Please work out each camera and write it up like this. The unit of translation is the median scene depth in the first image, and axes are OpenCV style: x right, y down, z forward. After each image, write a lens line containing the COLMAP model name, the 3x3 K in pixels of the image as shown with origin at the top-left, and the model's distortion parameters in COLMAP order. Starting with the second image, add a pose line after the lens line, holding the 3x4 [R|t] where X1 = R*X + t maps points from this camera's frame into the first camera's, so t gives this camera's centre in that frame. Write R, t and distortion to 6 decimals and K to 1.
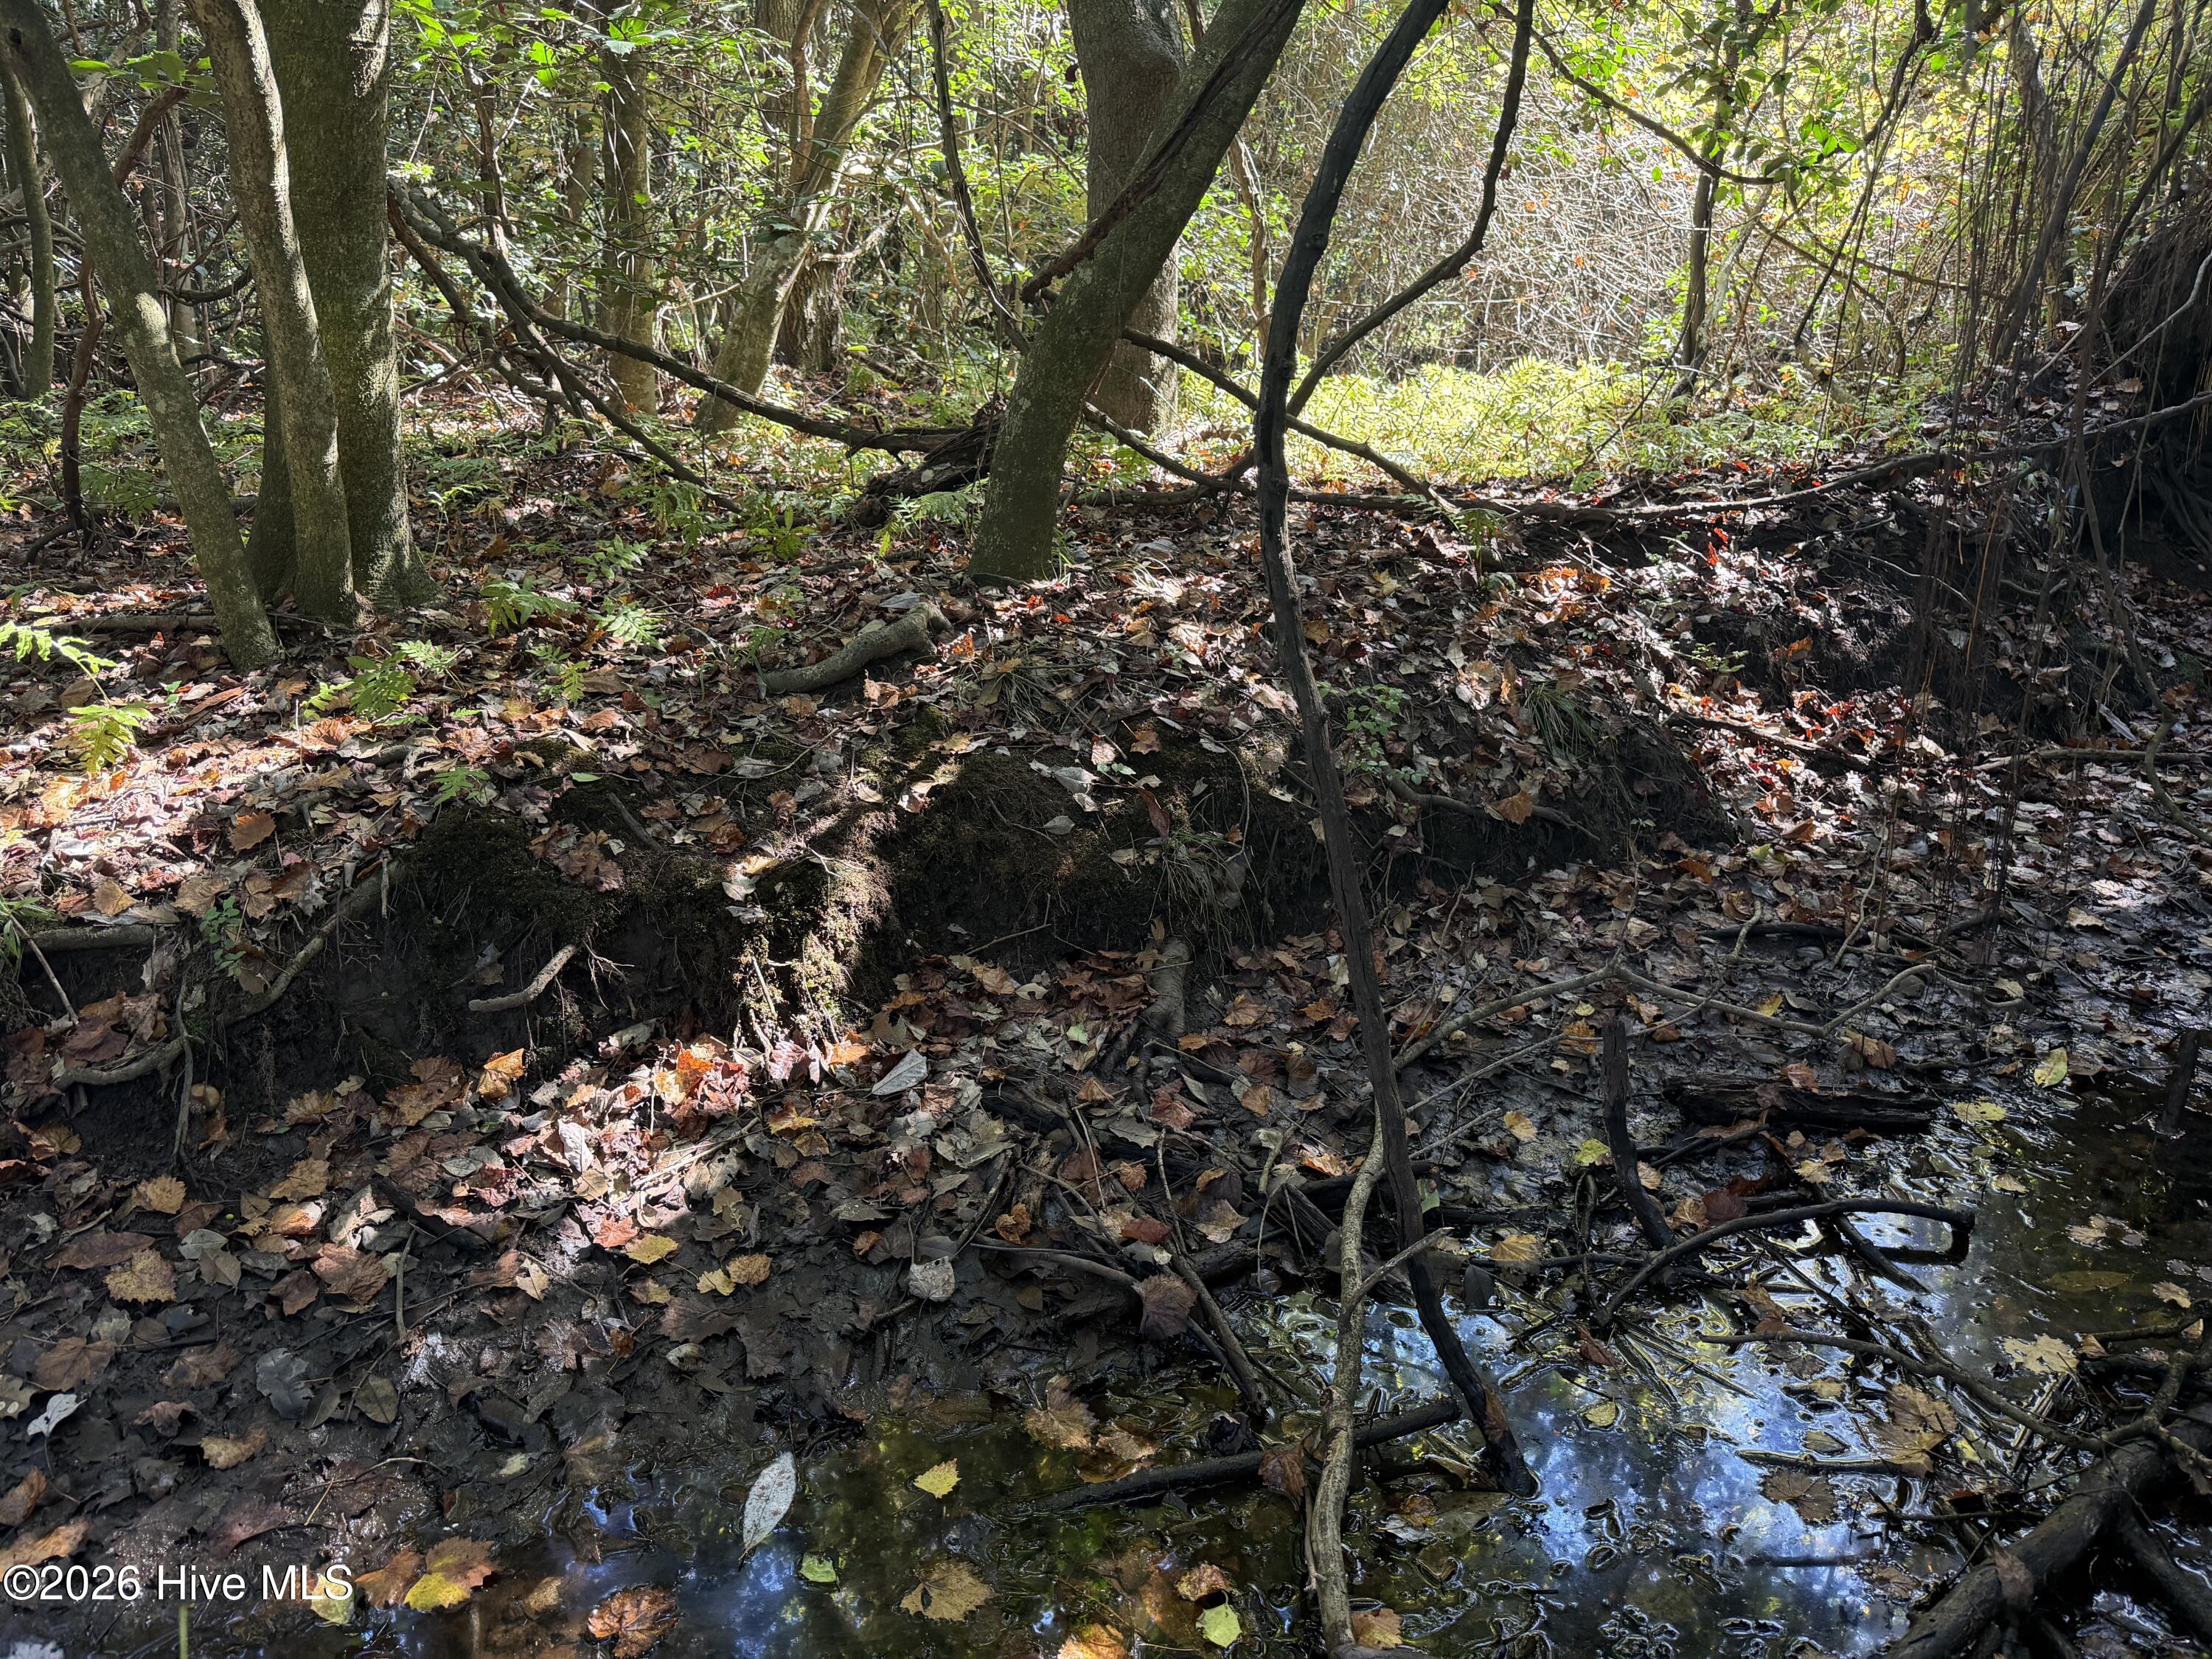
lens RADIAL K [[1555.3, 0, 1059.3], [0, 1555.3, 828.1], [0, 0, 1]] dist [0.169889, -0.298953]
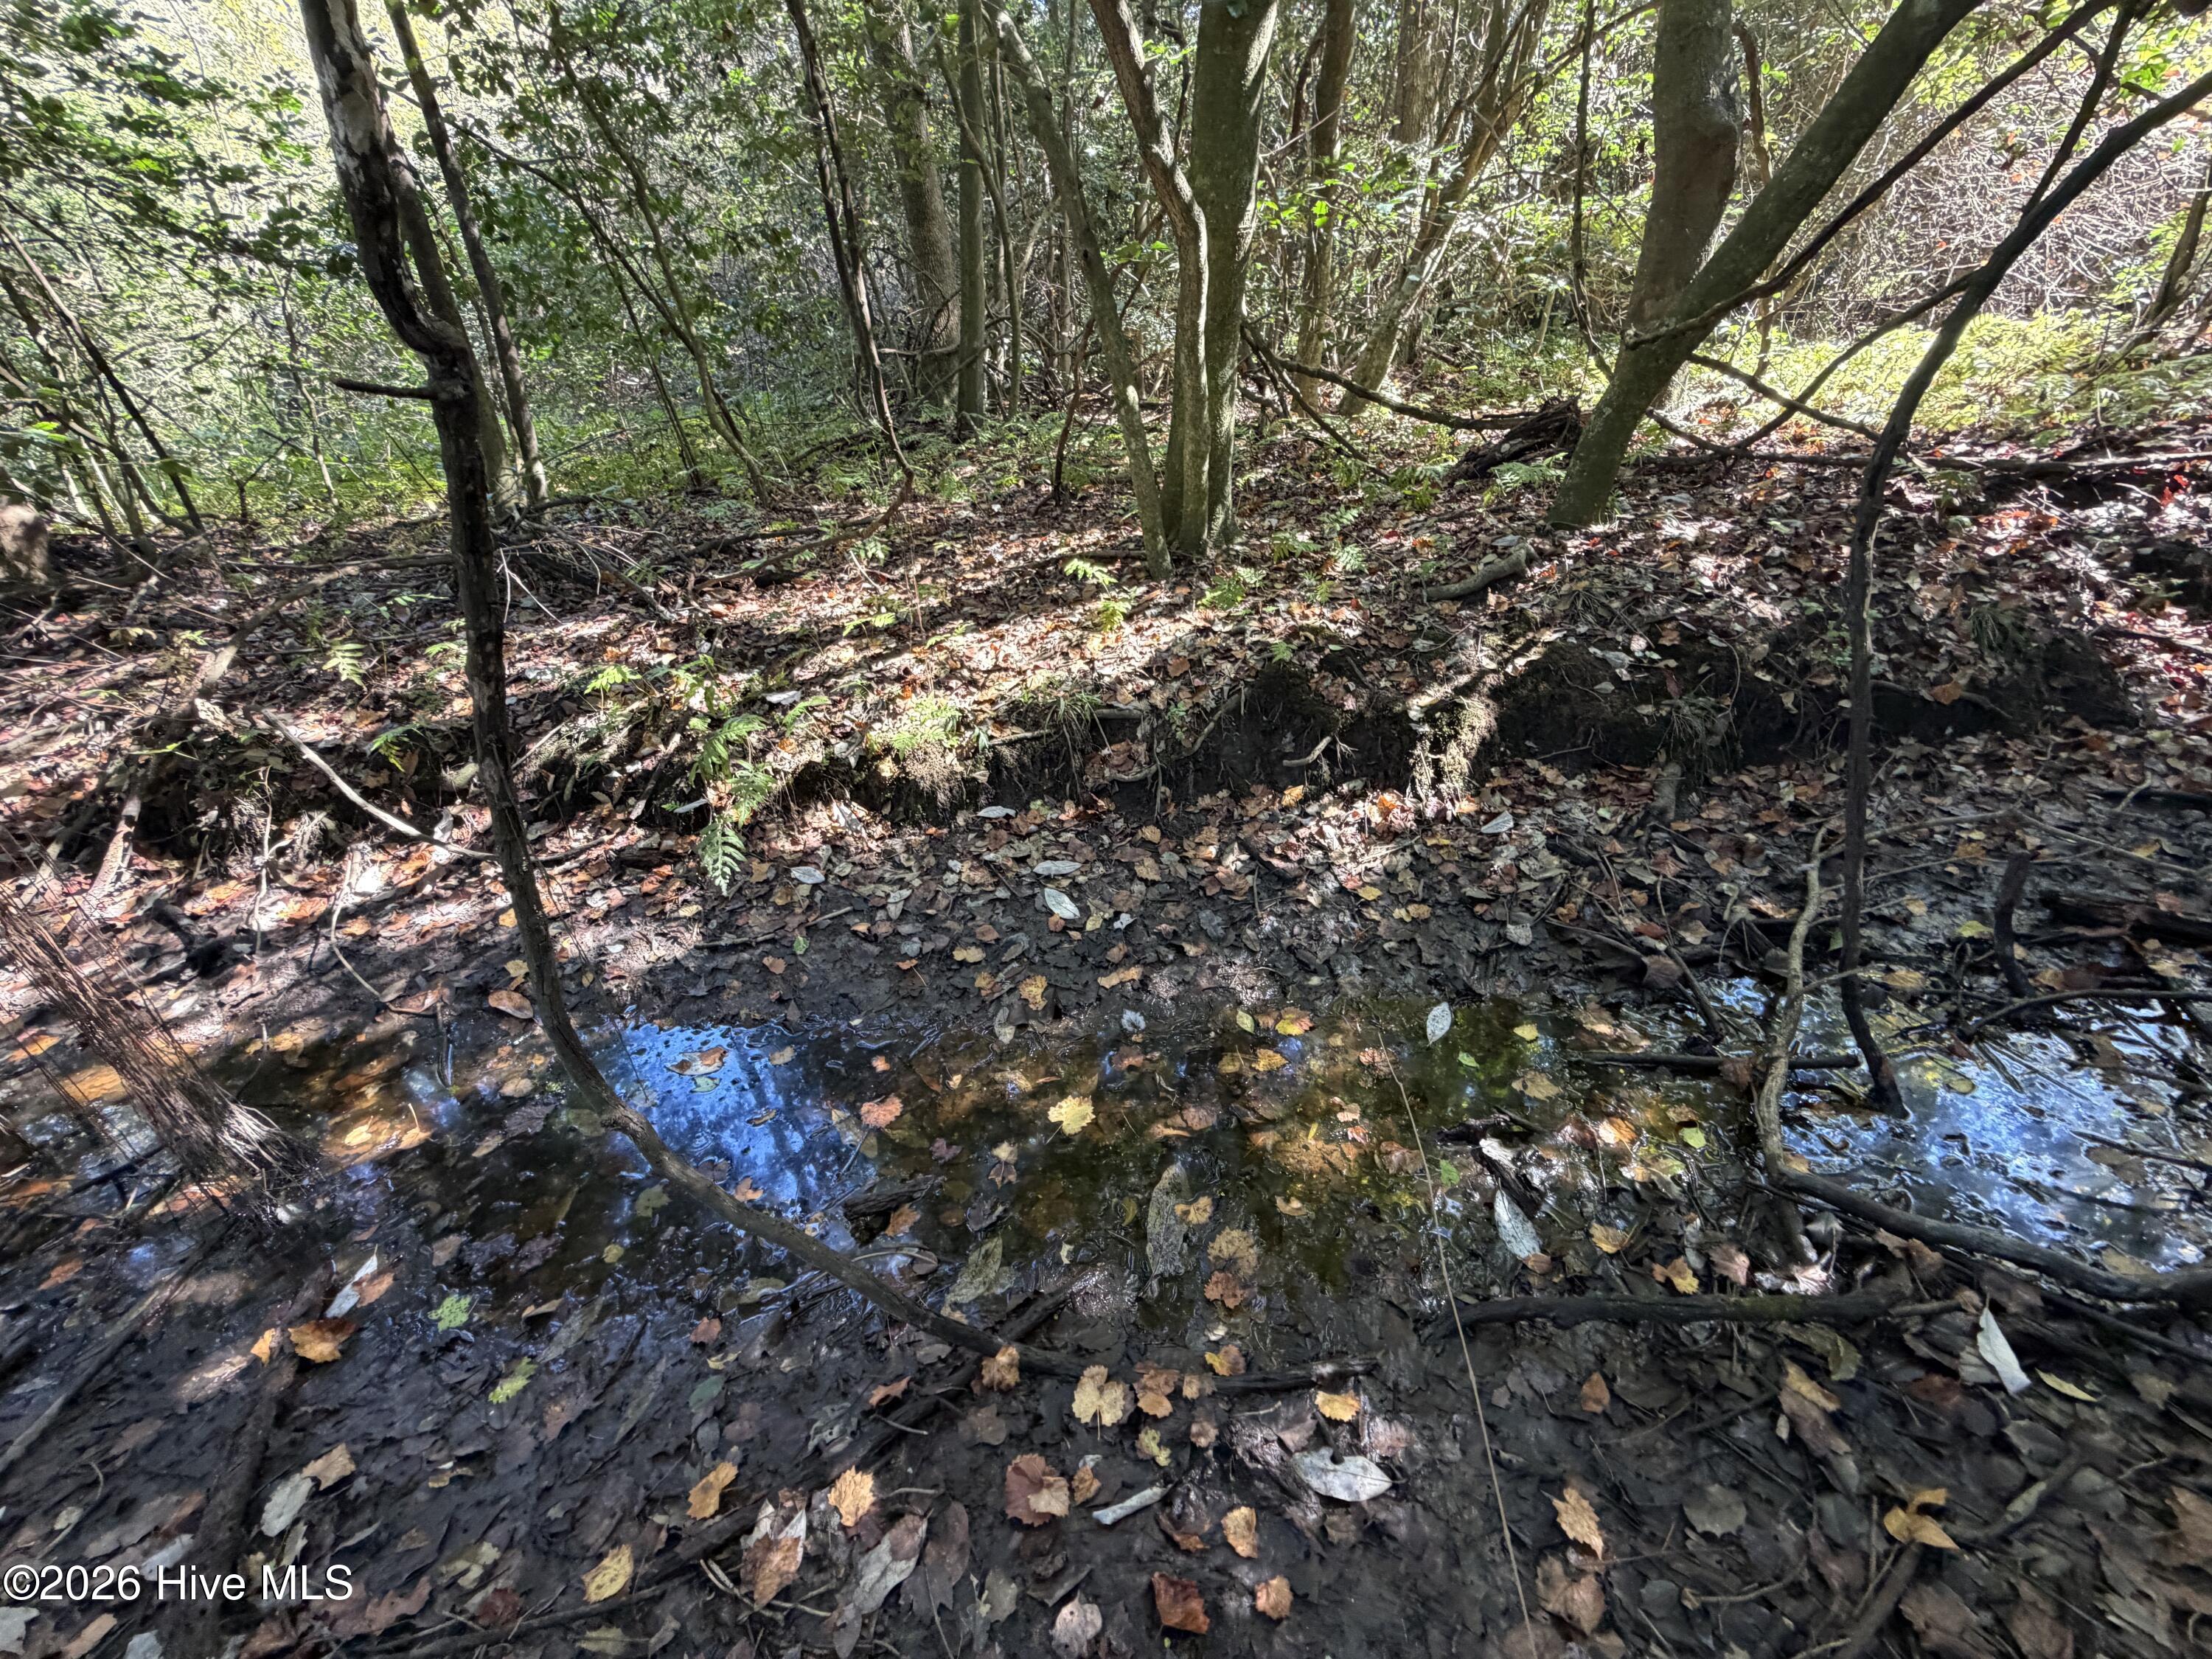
lens RADIAL K [[869.8, 0, 1106.0], [0, 869.8, 829.5], [0, 0, 1]] dist [0.001254, 0.000808]
pose [[0.905324, 0.137285, -0.401921, -0.093211], [-0.051543, 0.974837, 0.216877, -0.030039], [0.421582, -0.175627, 0.889620, -0.095843]]
